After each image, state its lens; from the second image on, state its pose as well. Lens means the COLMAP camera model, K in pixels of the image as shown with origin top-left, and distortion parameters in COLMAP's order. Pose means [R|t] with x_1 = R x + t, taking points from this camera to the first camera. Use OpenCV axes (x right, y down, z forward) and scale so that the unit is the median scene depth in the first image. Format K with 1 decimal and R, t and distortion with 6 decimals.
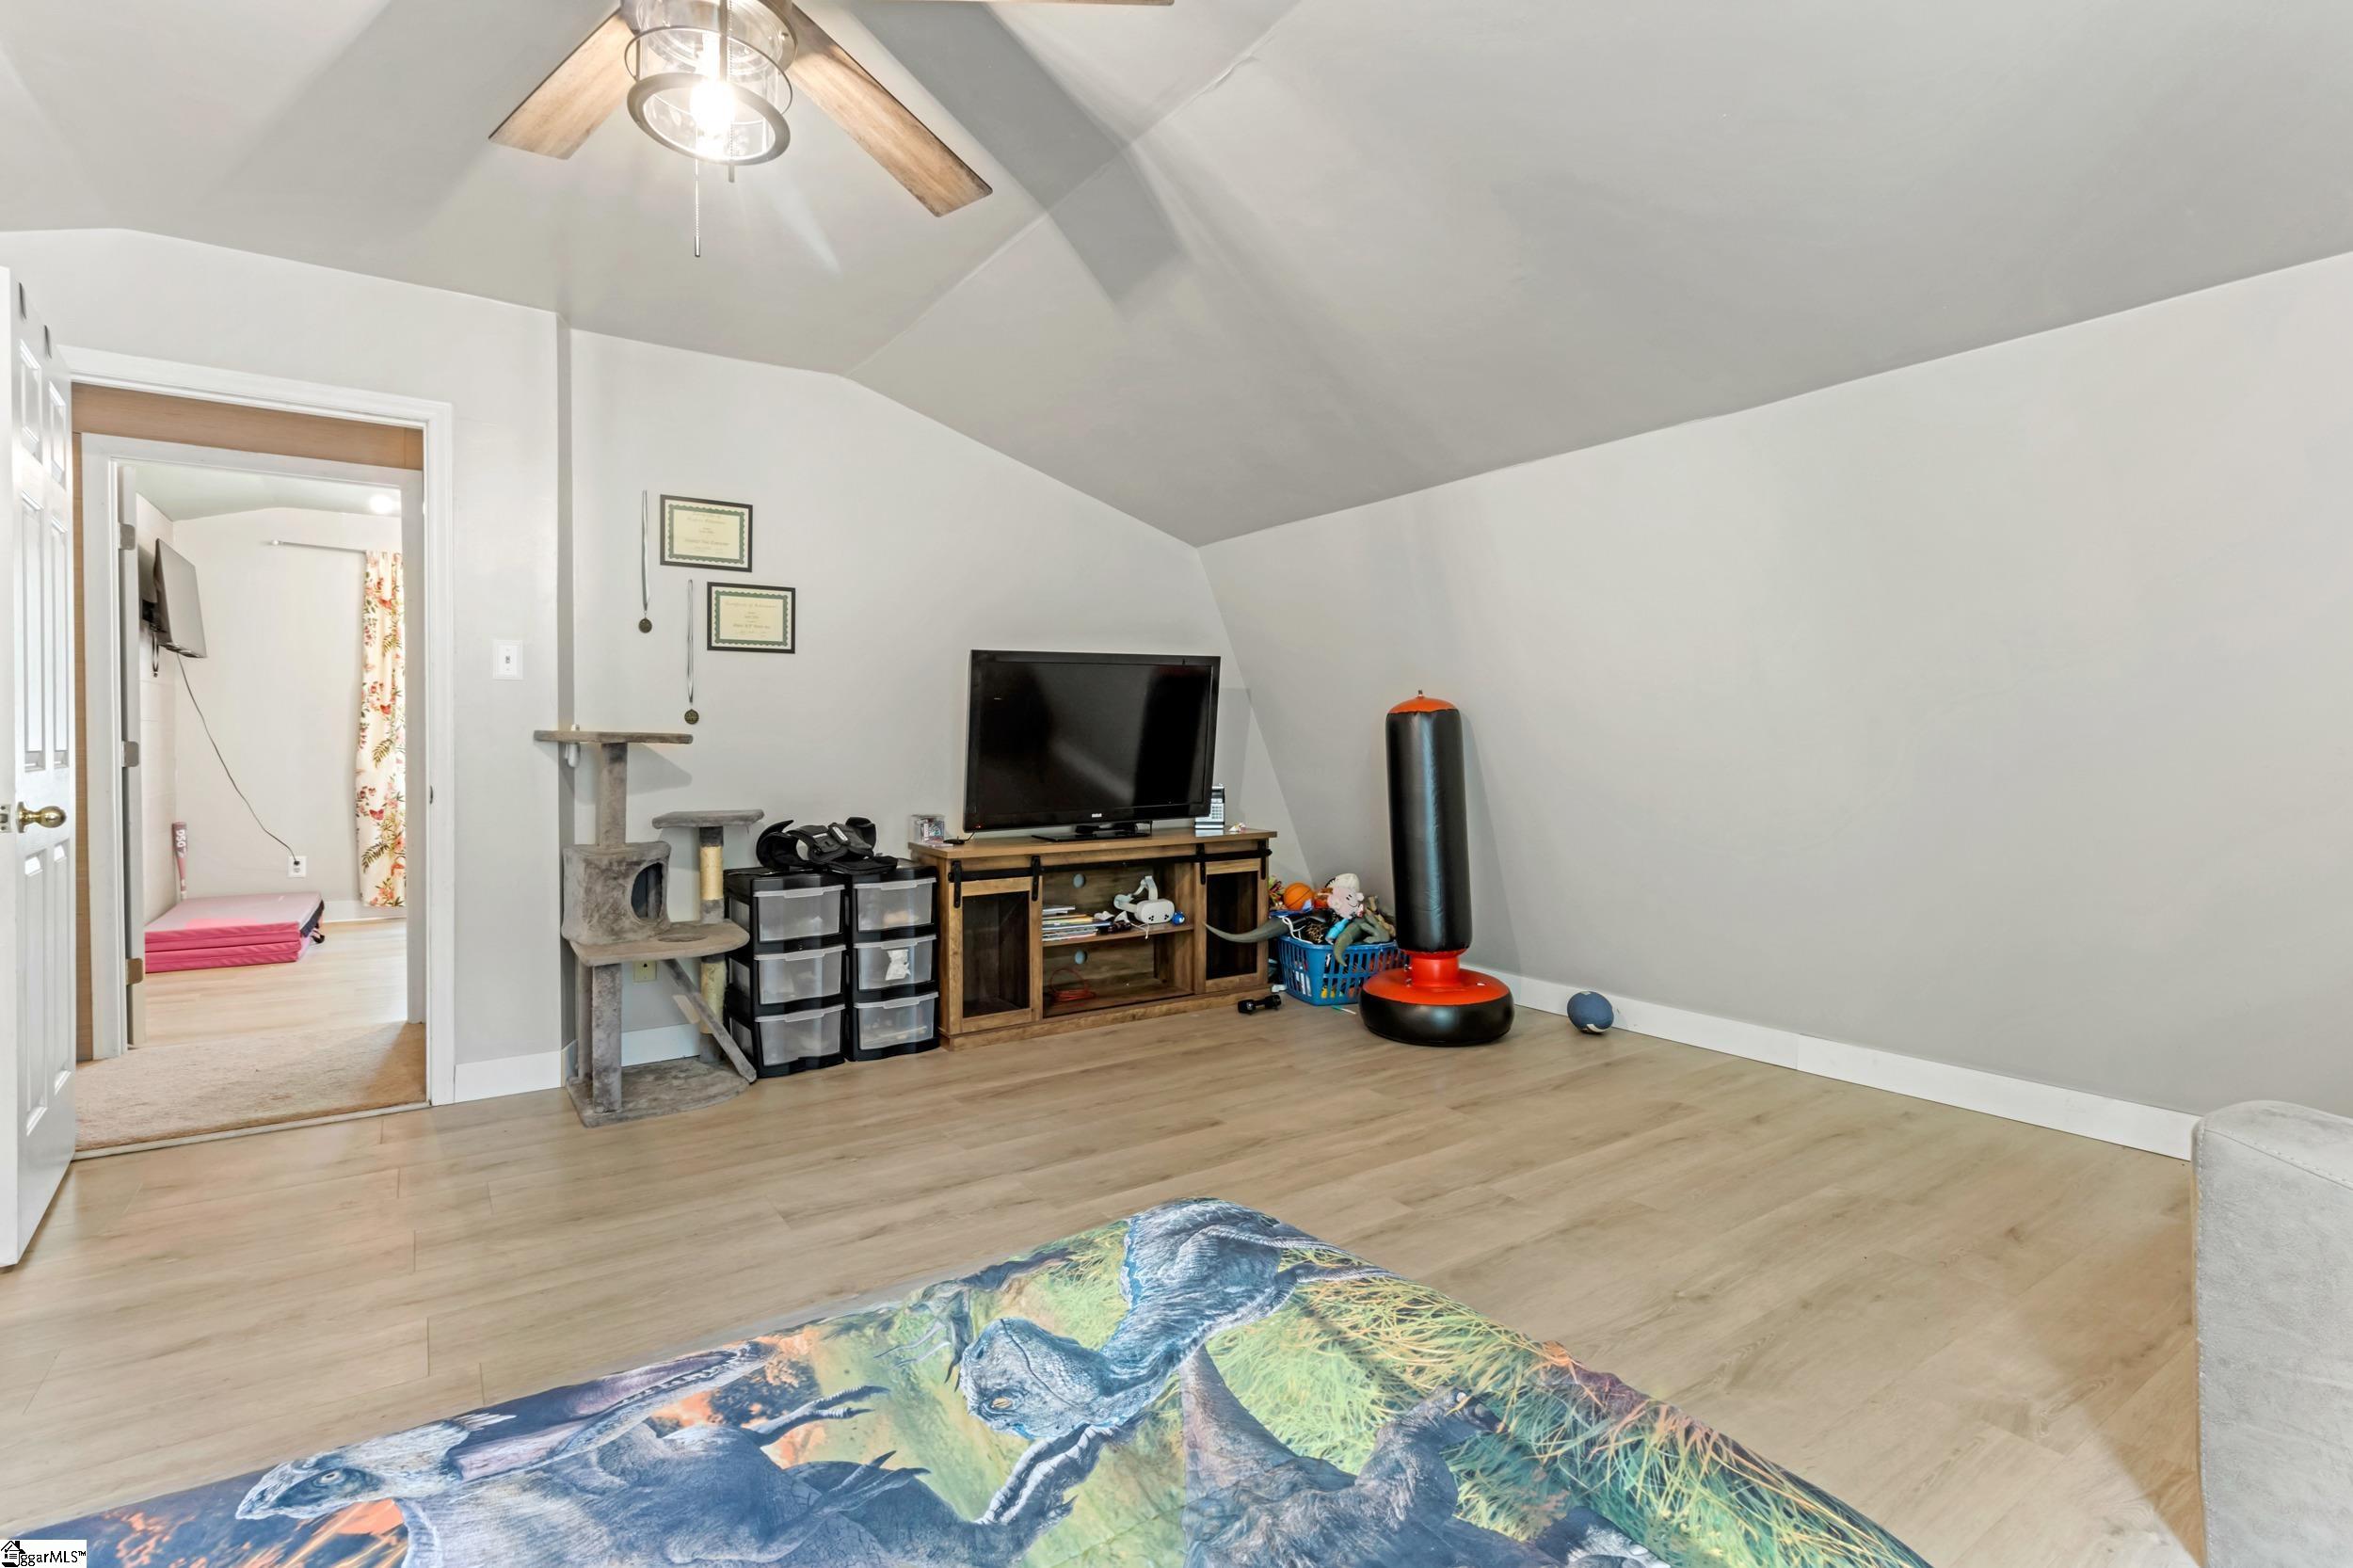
lens RADIAL K [[1126.9, 0, 1177.4], [0, 1126.9, 737.3], [0, 0, 1]] dist [-0.022513, -0.000559]
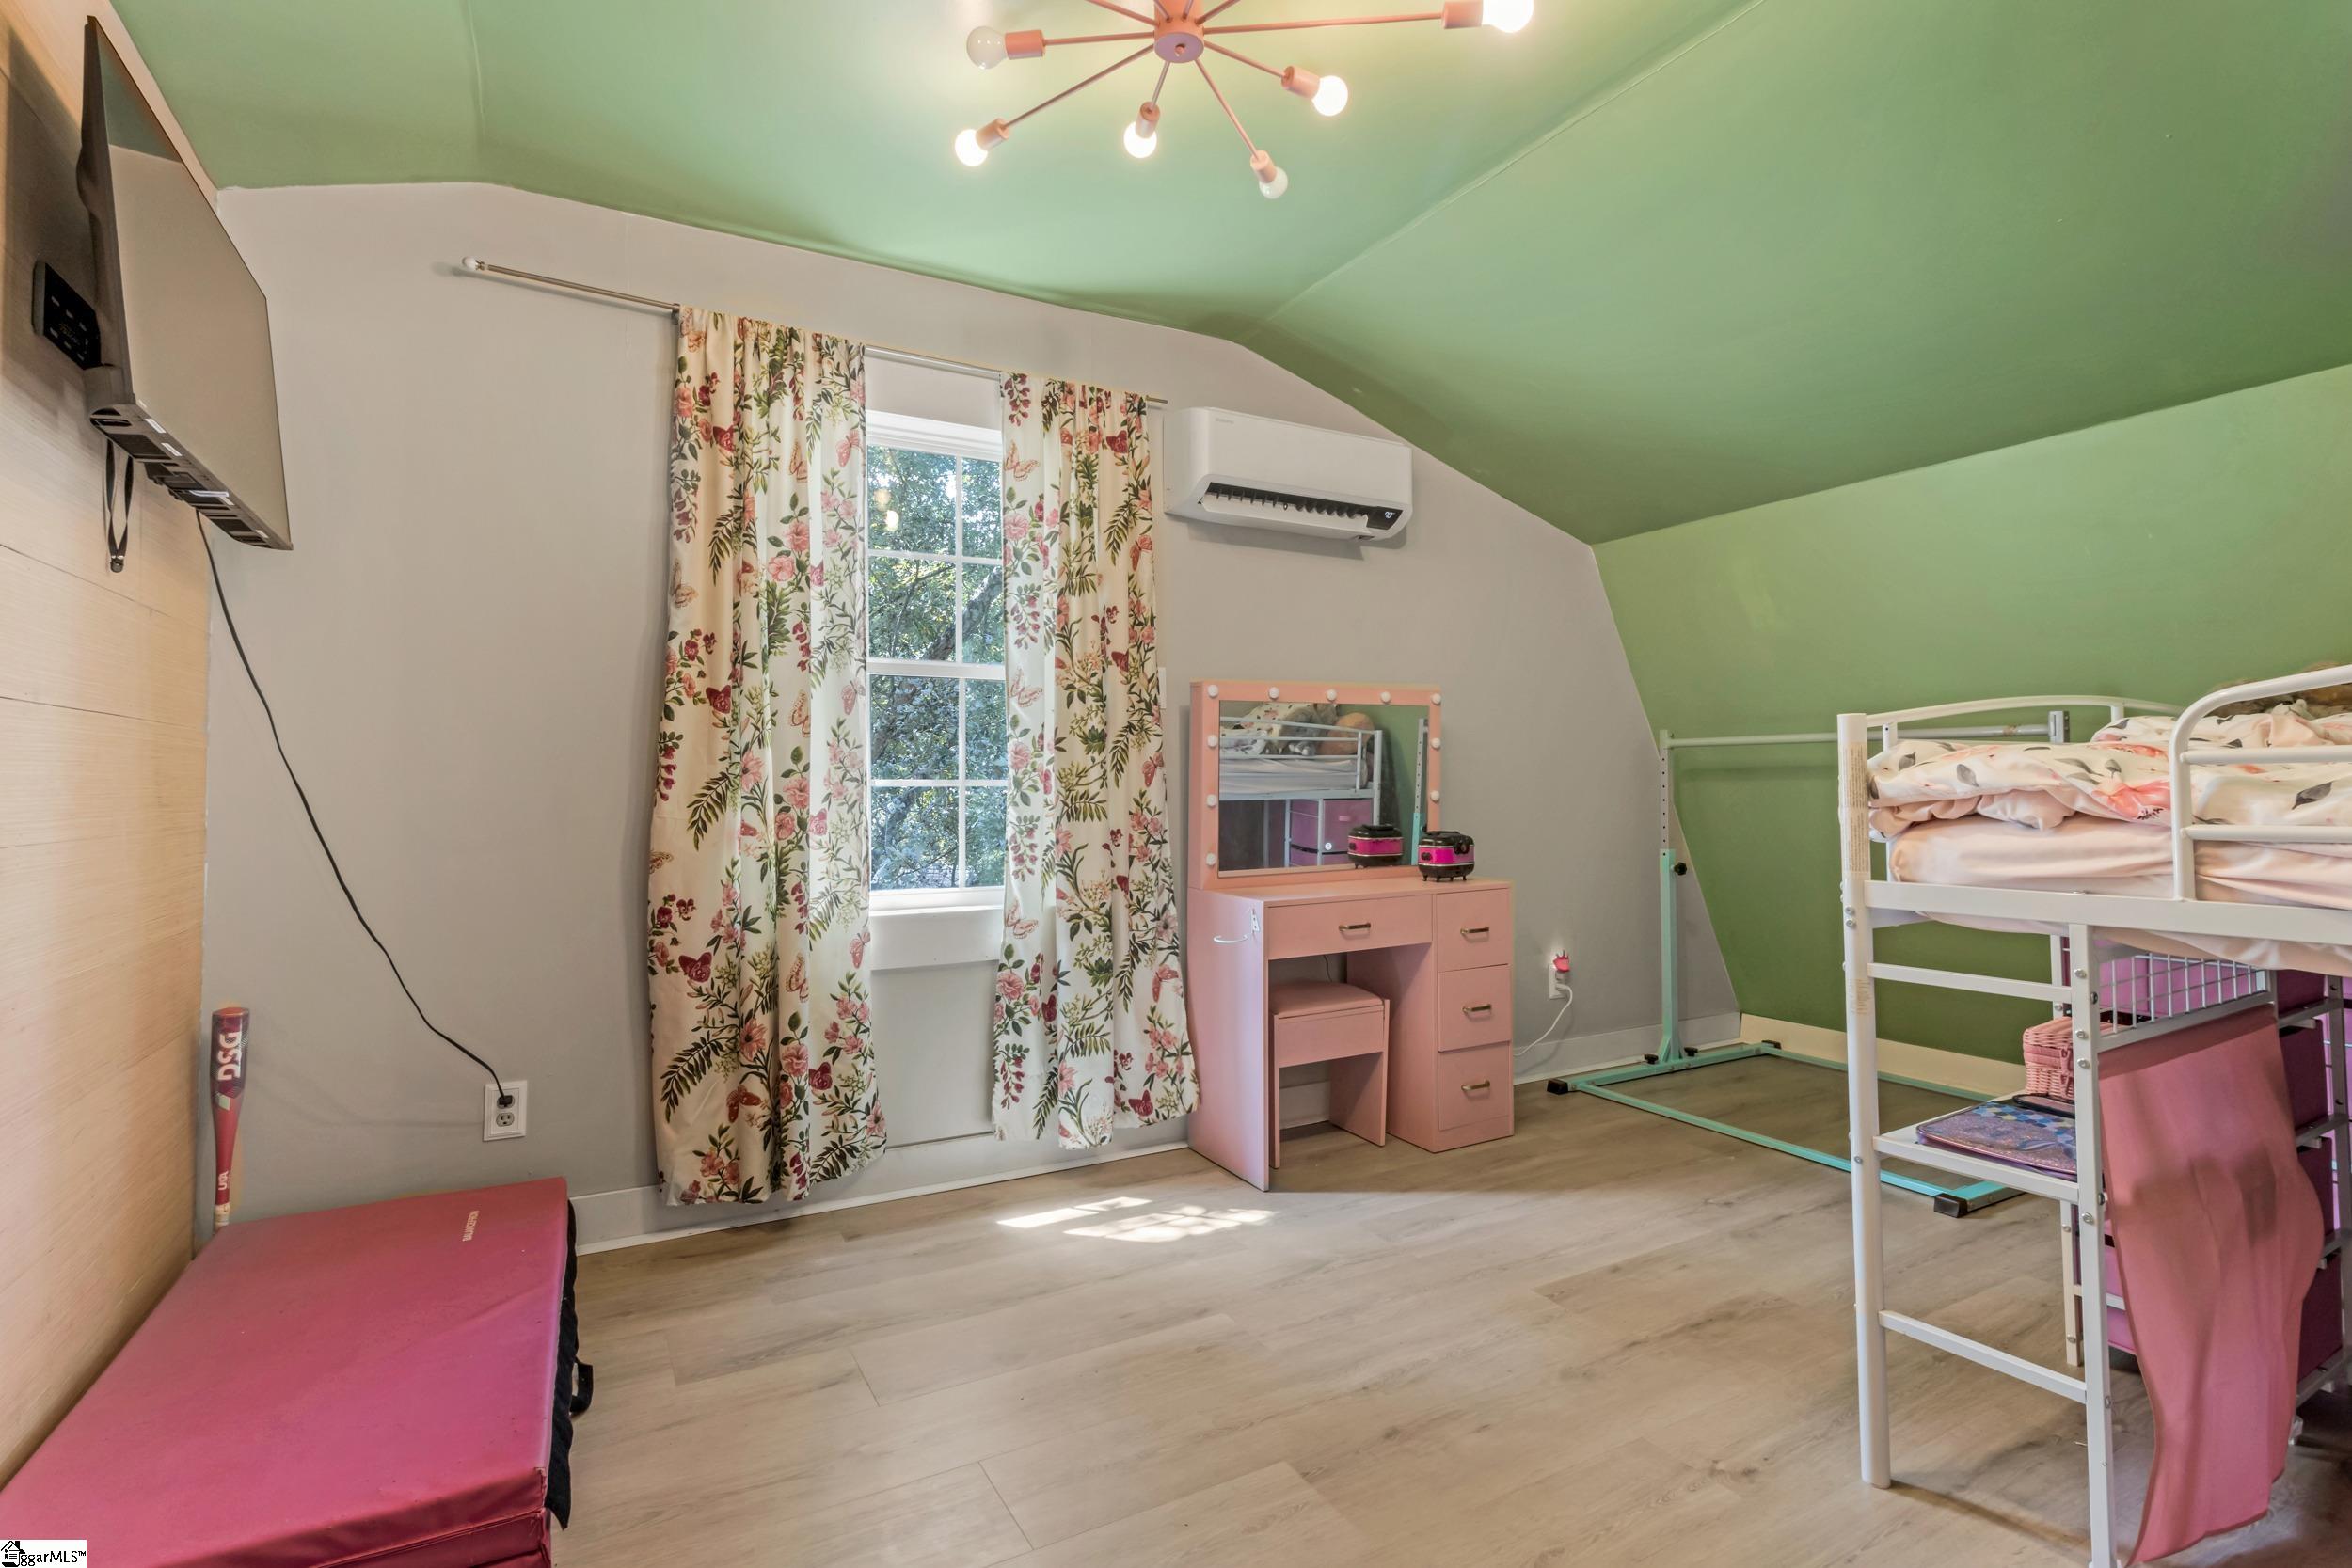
lens RADIAL K [[1126.3, 0, 1180.8], [0, 1126.3, 778.1], [0, 0, 1]] dist [-0.022513, -0.000559]
pose [[0.996619, 0.001950, -0.082137, -0.513866], [-0.003561, 0.999804, -0.019467, 0.009559], [0.082083, 0.019693, 0.996431, 0.615831]]
